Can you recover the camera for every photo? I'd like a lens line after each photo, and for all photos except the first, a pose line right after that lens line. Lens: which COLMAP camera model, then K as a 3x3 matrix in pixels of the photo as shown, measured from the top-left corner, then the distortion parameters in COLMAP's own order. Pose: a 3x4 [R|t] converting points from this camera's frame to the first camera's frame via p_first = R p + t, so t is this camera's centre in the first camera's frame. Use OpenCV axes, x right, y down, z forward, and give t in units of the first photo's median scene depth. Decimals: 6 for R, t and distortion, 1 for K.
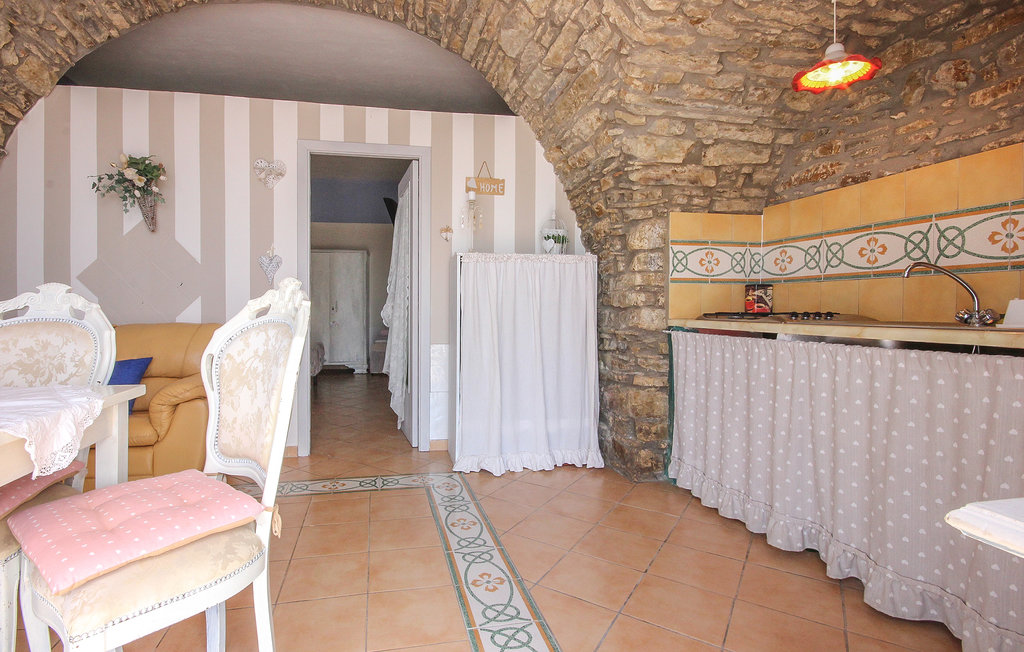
lens RADIAL K [[494.4, 0, 469.5], [0, 494.4, 310.2], [0, 0, 1]] dist [0.000102, -0.000344]
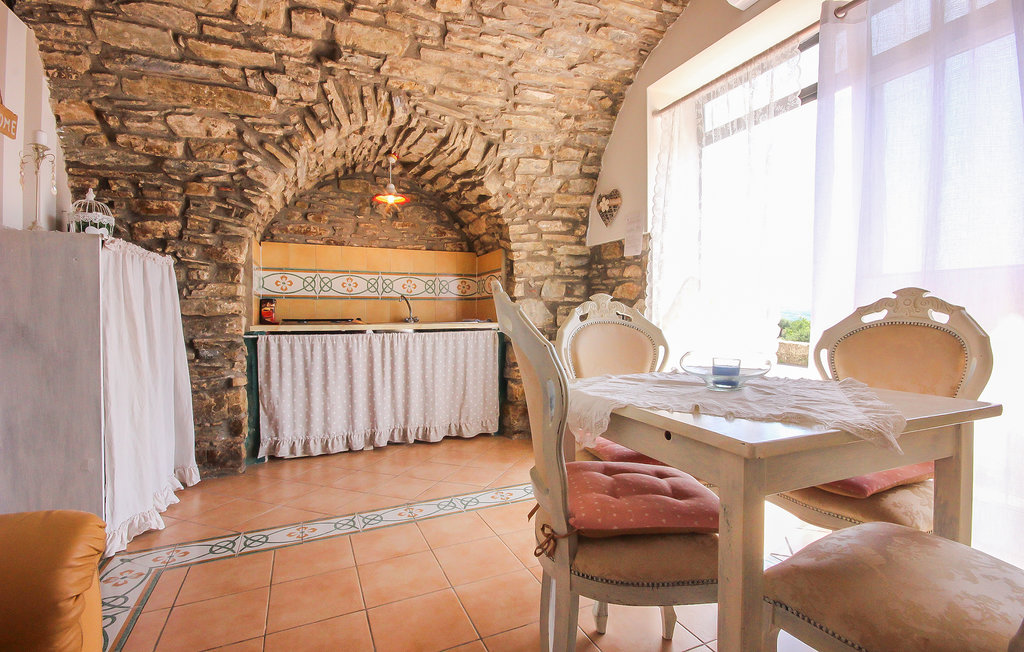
lens RADIAL K [[473.5, 0, 512.0], [0, 473.5, 326.0], [0, 0, 1]] dist [-0.000867, -0.000044]
pose [[-0.227642, -0.019368, 0.973552, -1.163631], [0.011341, 0.999682, 0.022540, 0.000667], [-0.973679, 0.016172, -0.227349, 0.903968]]
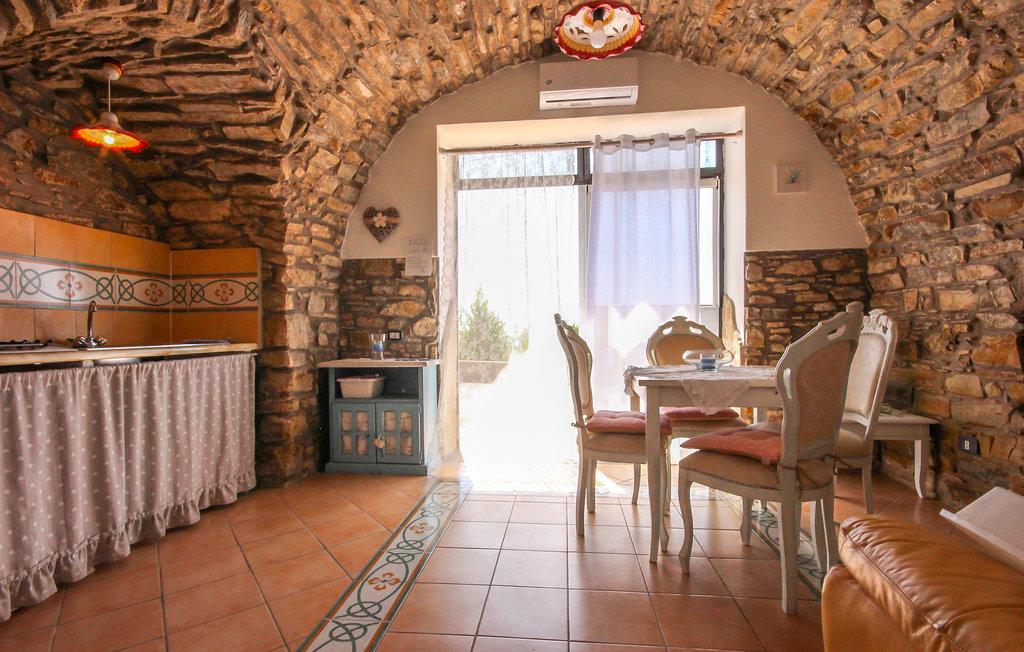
lens RADIAL K [[473.6, 0, 513.3], [0, 473.6, 340.1], [0, 0, 1]] dist [-0.002245, -0.000721]
pose [[-0.955427, 0.005339, 0.295179, -0.487219], [0.013668, 0.999564, 0.026160, -0.007202], [-0.294911, 0.029029, -0.955084, 1.691003]]
